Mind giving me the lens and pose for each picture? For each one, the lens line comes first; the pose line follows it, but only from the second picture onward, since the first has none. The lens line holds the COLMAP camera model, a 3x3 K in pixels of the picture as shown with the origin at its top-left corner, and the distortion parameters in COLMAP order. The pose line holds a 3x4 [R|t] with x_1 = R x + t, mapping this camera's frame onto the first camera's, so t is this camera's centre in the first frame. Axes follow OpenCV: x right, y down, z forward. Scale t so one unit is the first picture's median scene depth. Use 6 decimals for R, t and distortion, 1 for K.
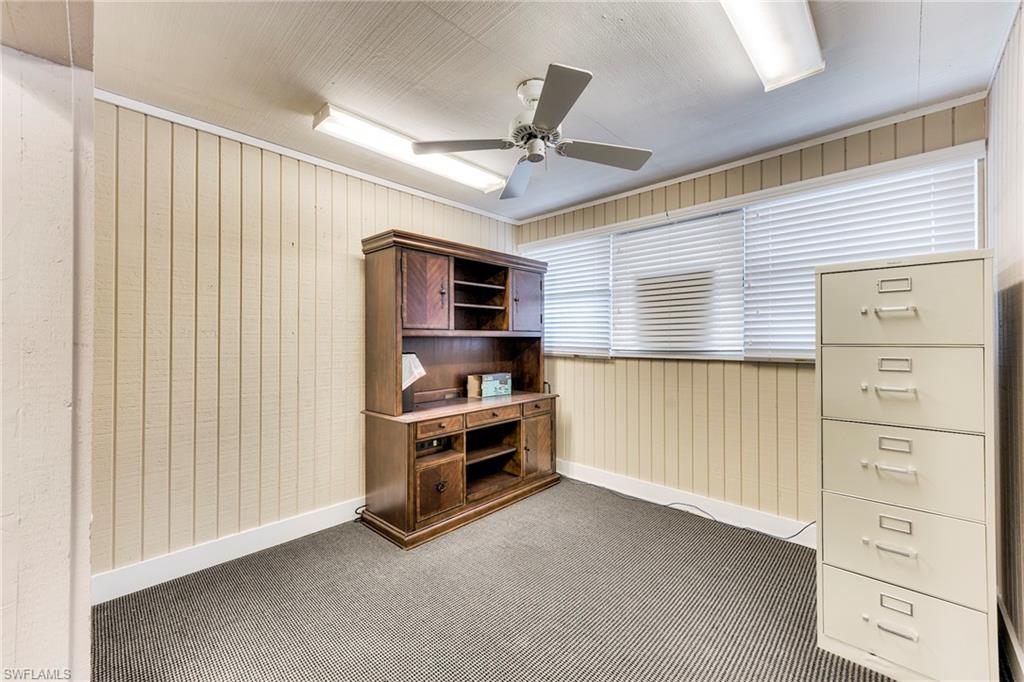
lens RADIAL K [[409.1, 0, 511.9], [0, 409.1, 341.2], [0, 0, 1]] dist [0.008495, -0.000881]
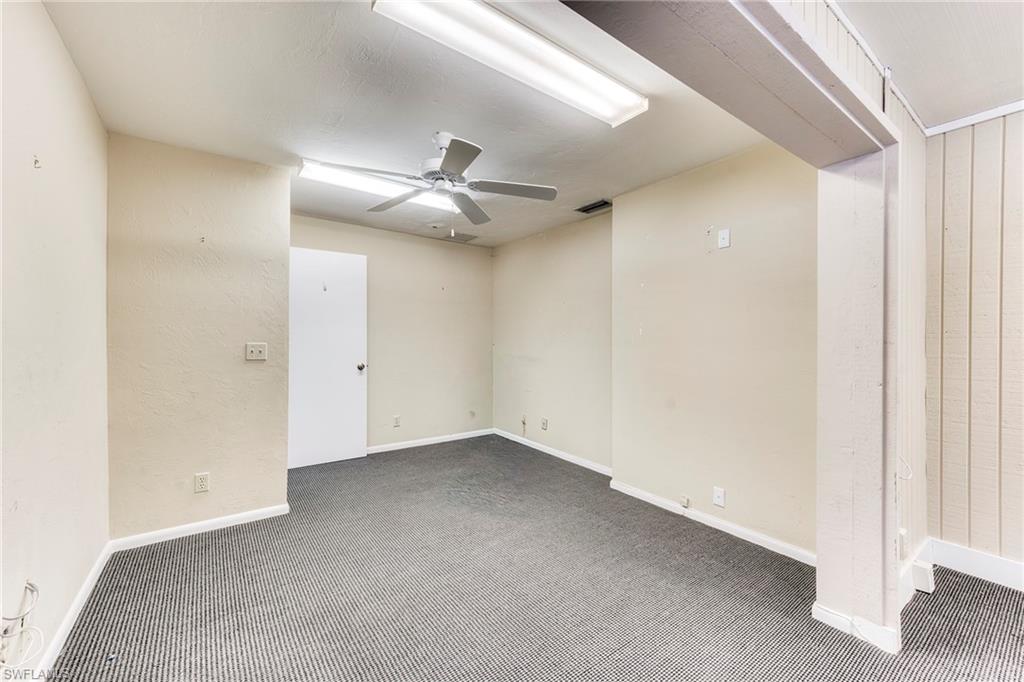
lens RADIAL K [[409.1, 0, 509.6], [0, 409.1, 343.0], [0, 0, 1]] dist [0.008495, -0.000881]
pose [[-0.178360, 0.002732, -0.983962, 0.566115], [-0.001997, 0.999993, 0.003138, 0.007405], [0.983963, 0.002524, -0.178353, -0.017507]]
